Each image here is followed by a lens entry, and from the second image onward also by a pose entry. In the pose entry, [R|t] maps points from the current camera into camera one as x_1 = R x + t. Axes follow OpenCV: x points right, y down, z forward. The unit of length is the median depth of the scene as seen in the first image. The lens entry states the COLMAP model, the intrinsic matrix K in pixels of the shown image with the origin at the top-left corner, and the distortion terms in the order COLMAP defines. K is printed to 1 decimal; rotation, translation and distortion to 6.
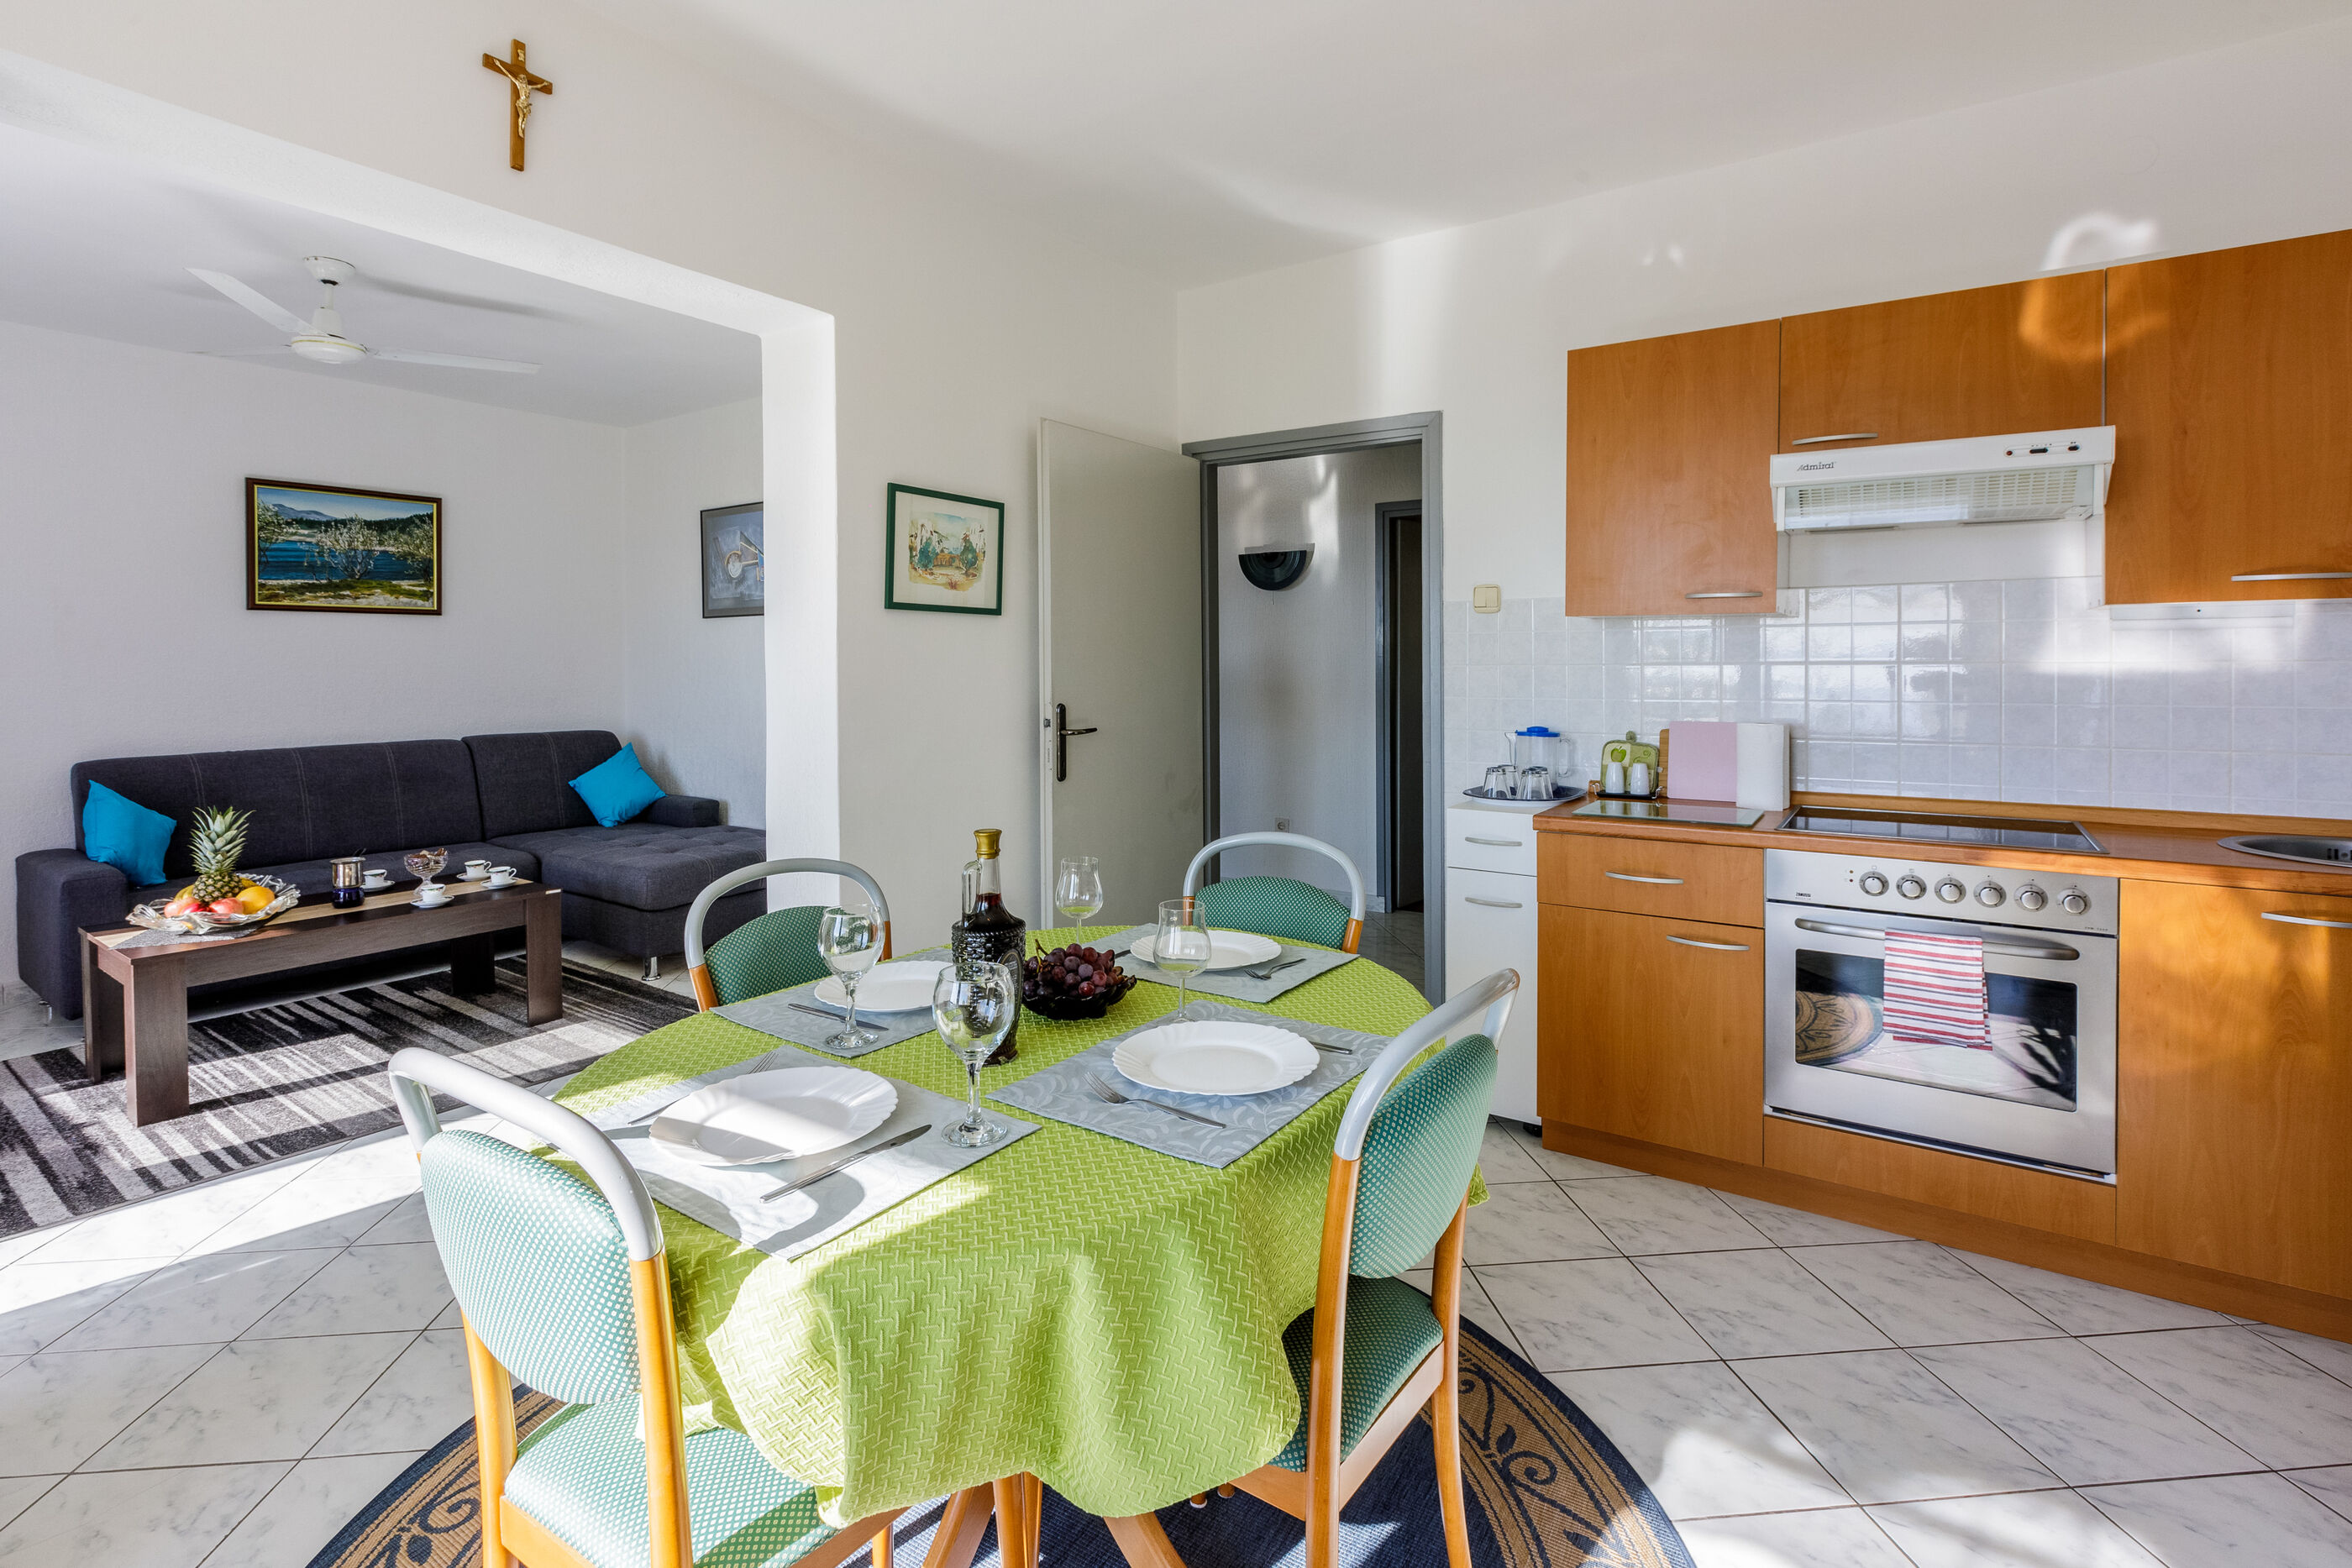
lens RADIAL K [[1065.5, 0, 1172.0], [0, 1065.5, 687.9], [0, 0, 1]] dist [-0.008160, 0.002737]
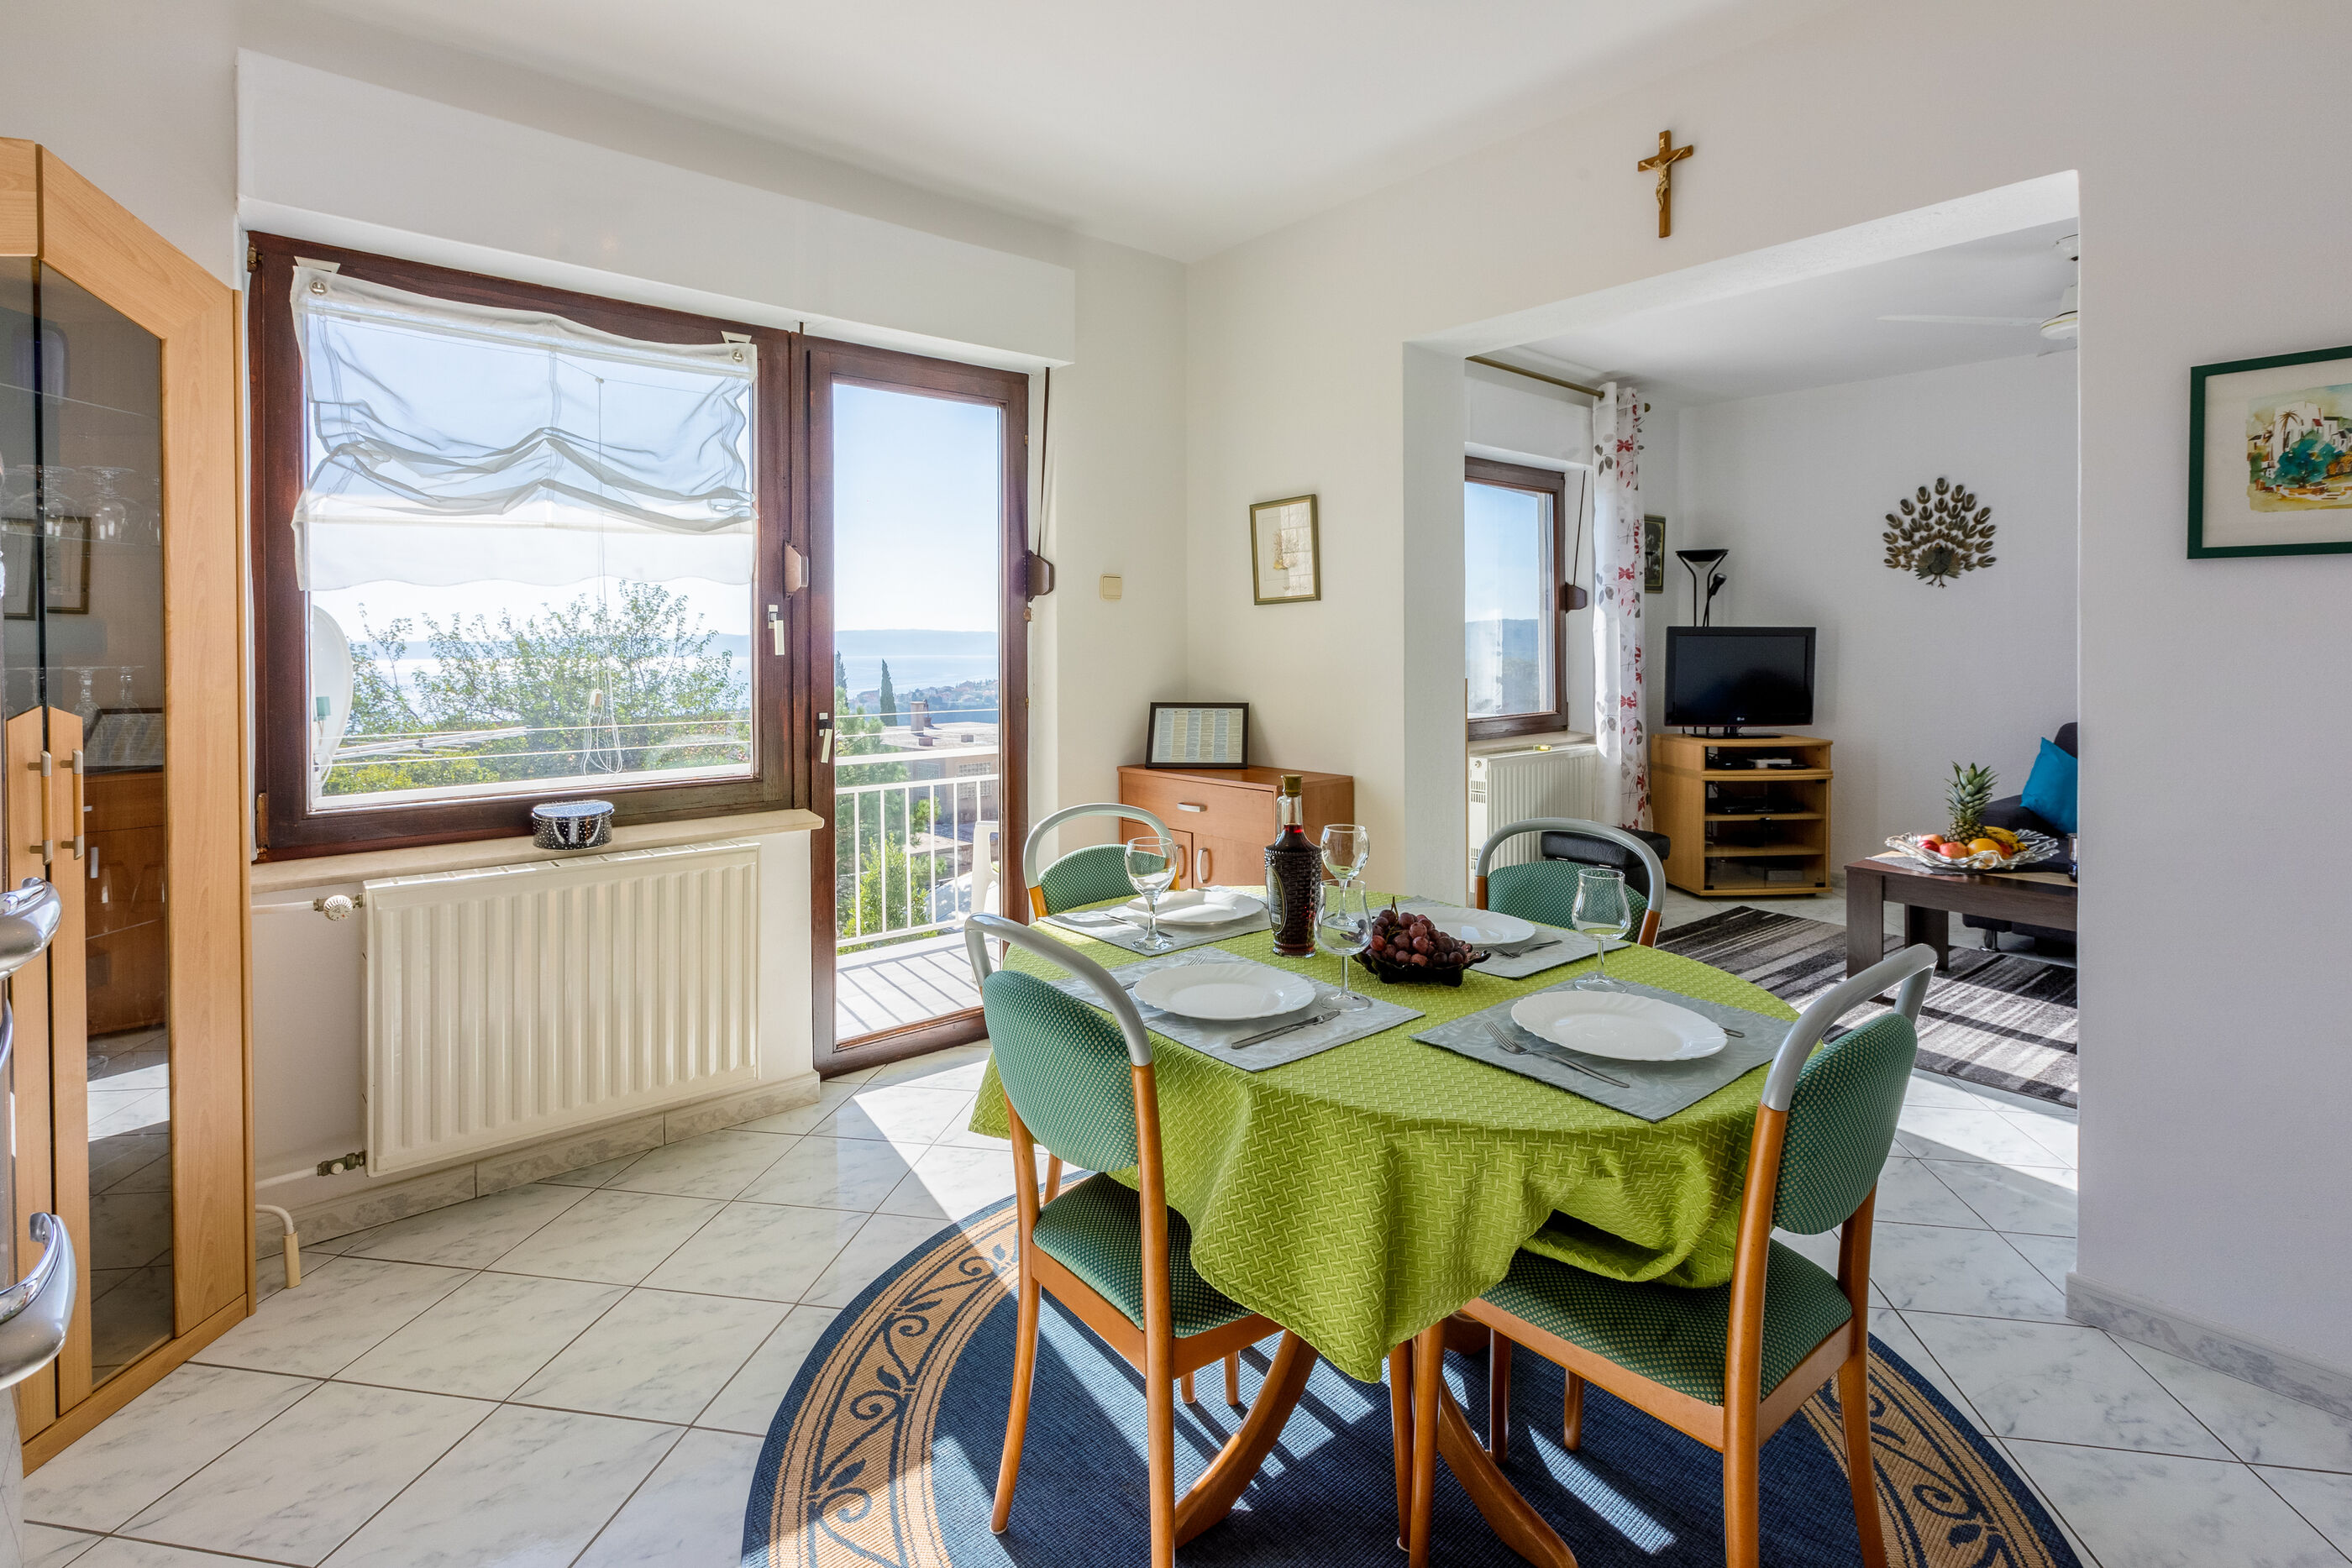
lens RADIAL K [[1065.5, 0, 1149.4], [0, 1065.5, 653.4], [0, 0, 1]] dist [-0.008160, 0.002737]
pose [[-0.311787, 0.013123, -0.950062, 0.353442], [-0.015457, 0.999702, 0.018882, -0.011472], [0.950026, 0.020572, -0.311491, 0.395827]]
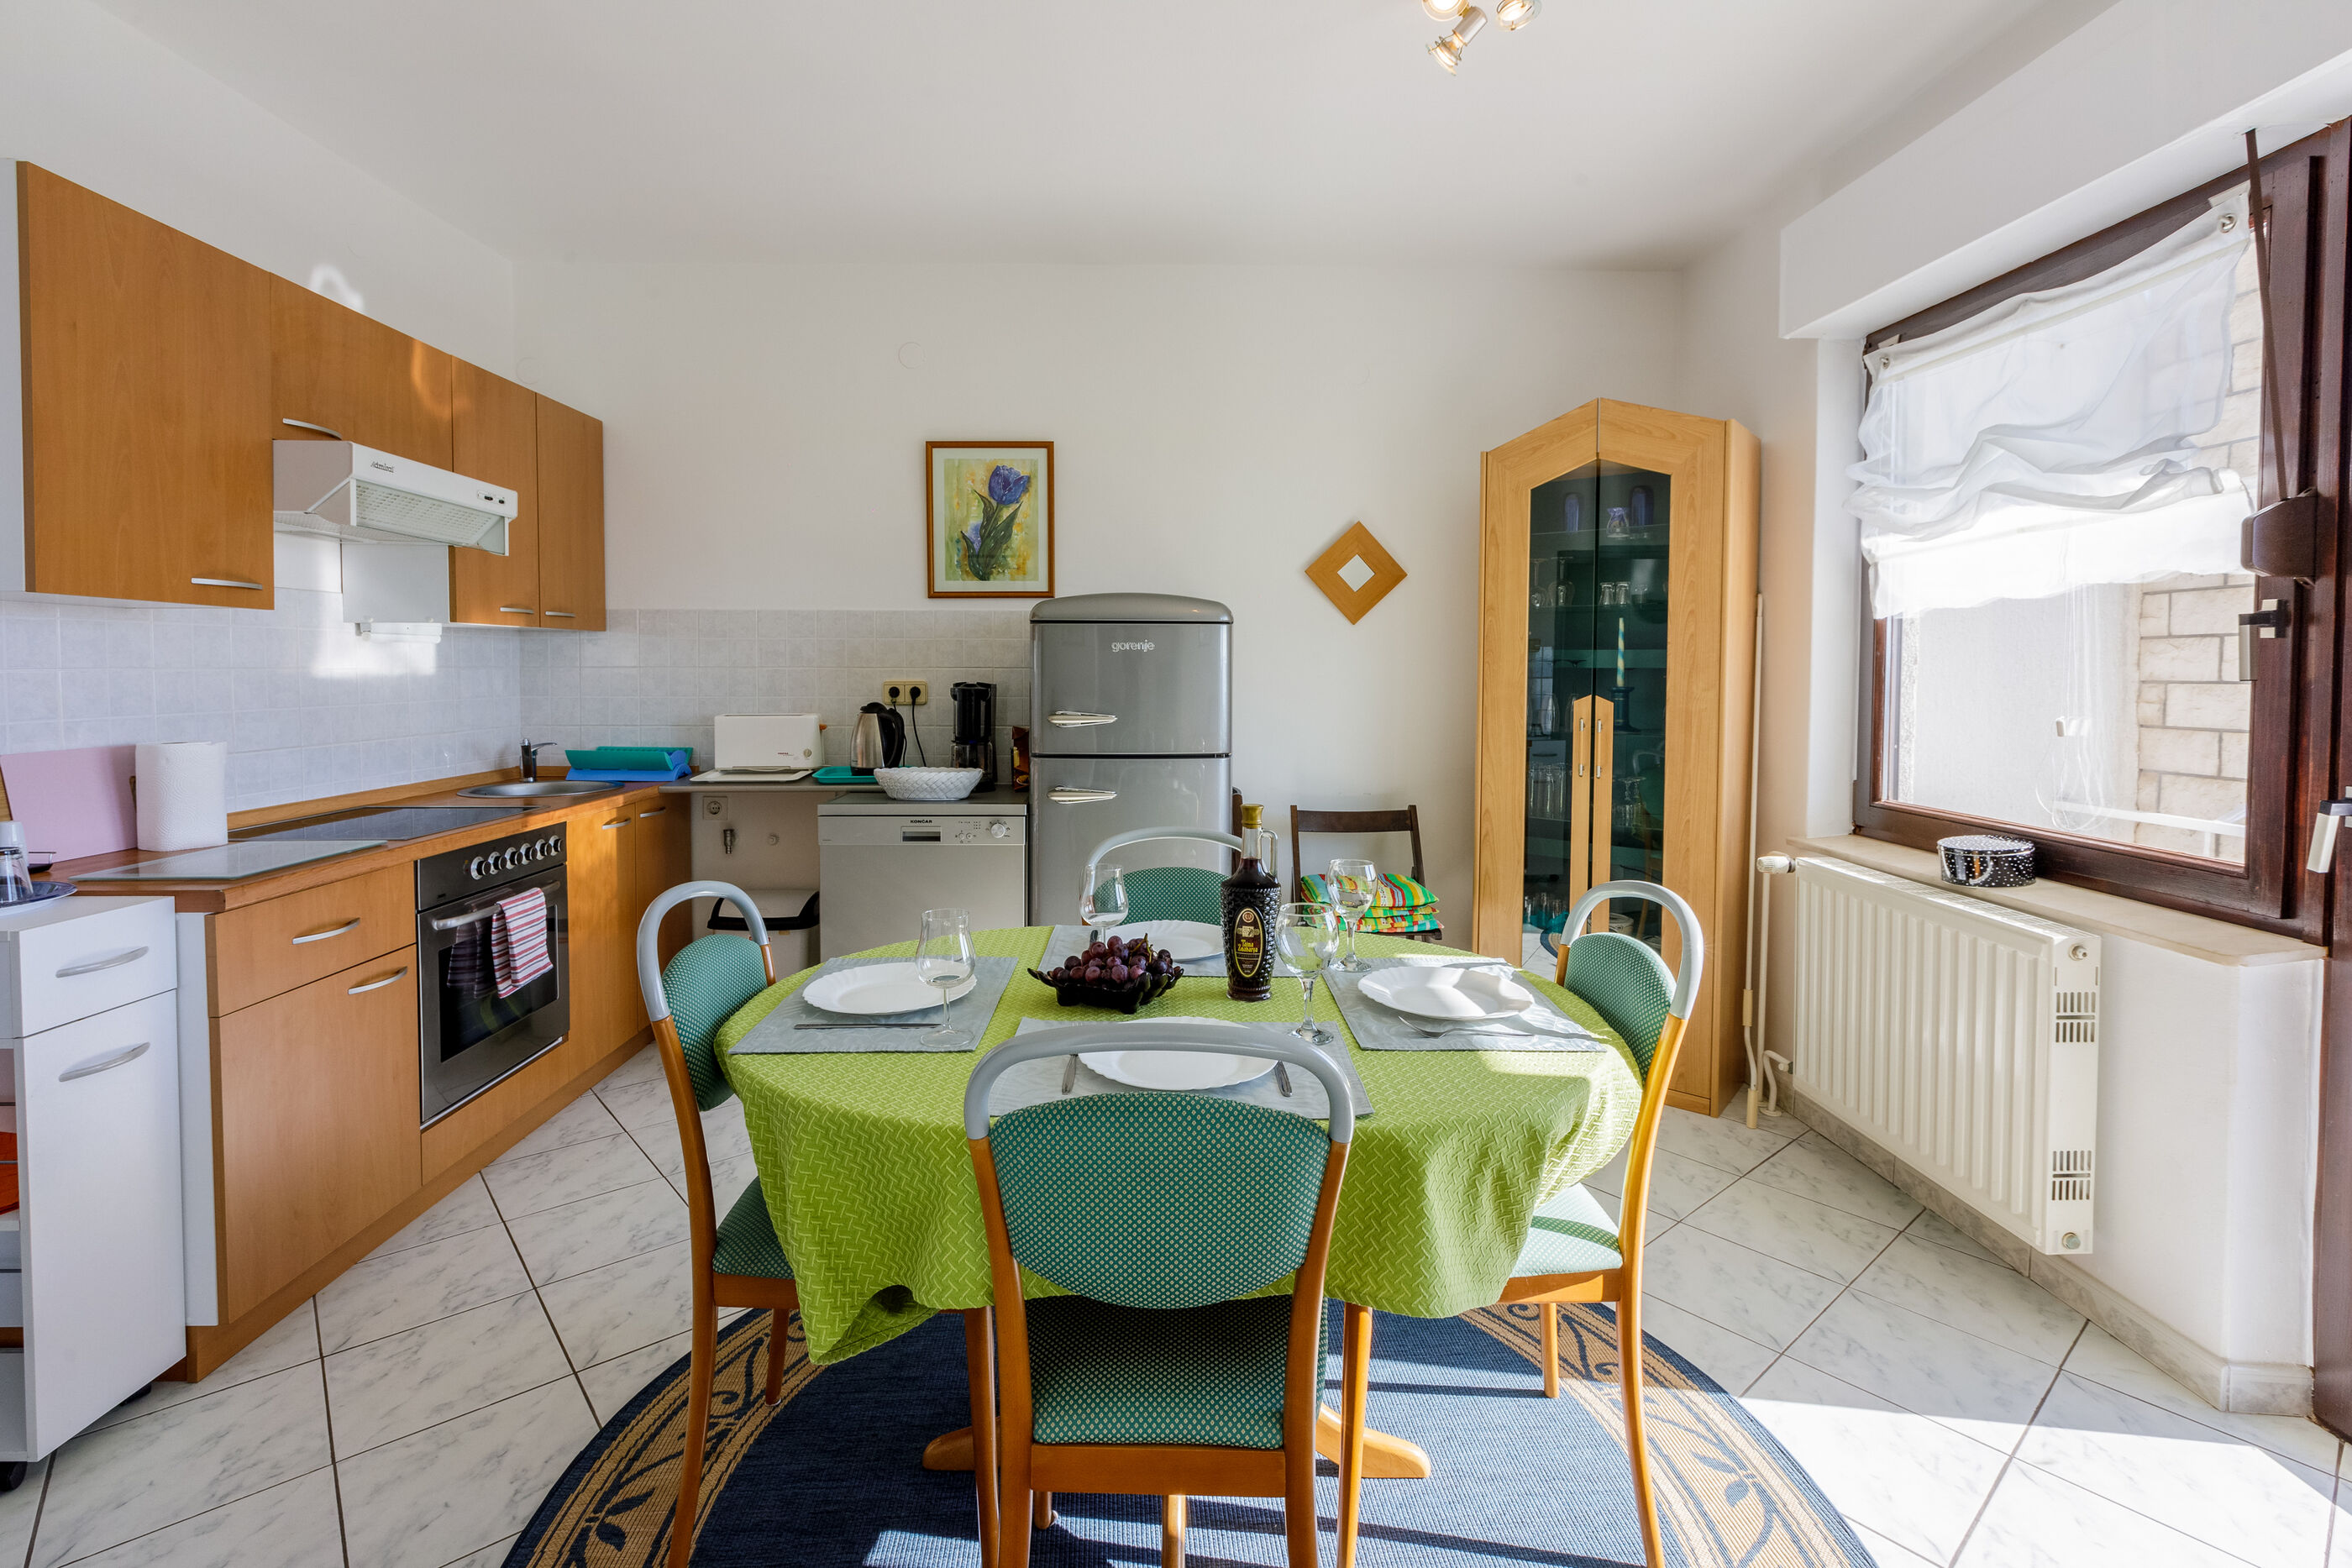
lens RADIAL K [[1065.5, 0, 1173.4], [0, 1065.5, 695.3], [0, 0, 1]] dist [-0.008160, 0.002737]
pose [[-0.571641, -0.019083, 0.820282, -0.346541], [0.019696, 0.999122, 0.036969, -0.011761], [-0.820268, 0.037289, -0.570763, 0.557967]]
